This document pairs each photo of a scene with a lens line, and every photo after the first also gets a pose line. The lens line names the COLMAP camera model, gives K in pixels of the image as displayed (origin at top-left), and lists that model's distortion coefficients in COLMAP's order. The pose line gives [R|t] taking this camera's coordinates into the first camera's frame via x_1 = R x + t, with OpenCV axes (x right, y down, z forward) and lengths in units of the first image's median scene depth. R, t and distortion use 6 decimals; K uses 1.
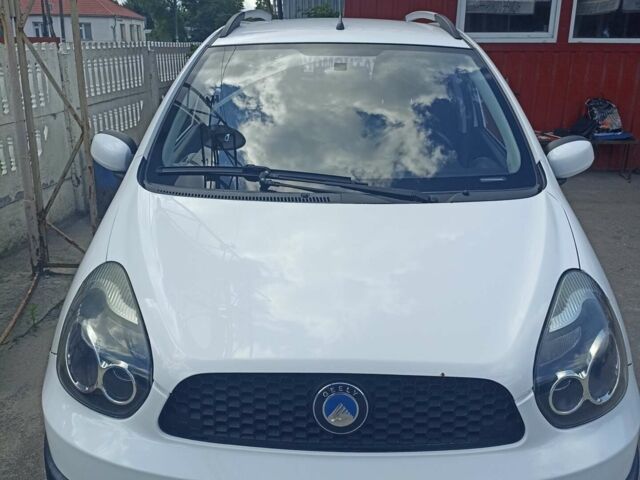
lens RADIAL K [[630.3, 0, 317.5], [0, 630.3, 236.8], [0, 0, 1]] dist [0.056901, 0.000000]
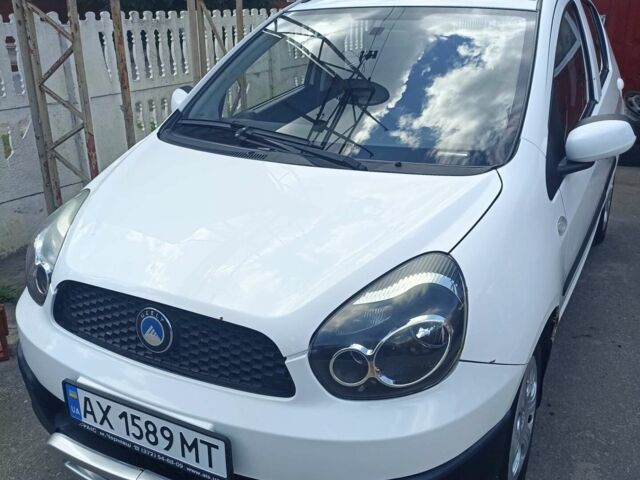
lens RADIAL K [[630.3, 0, 319.1], [0, 630.3, 237.7], [0, 0, 1]] dist [0.056901, 0.000000]
pose [[0.888498, 0.147439, -0.434550, 0.774595], [-0.123531, 0.988869, 0.082938, -0.031065], [0.441941, -0.020010, 0.896821, 0.092575]]
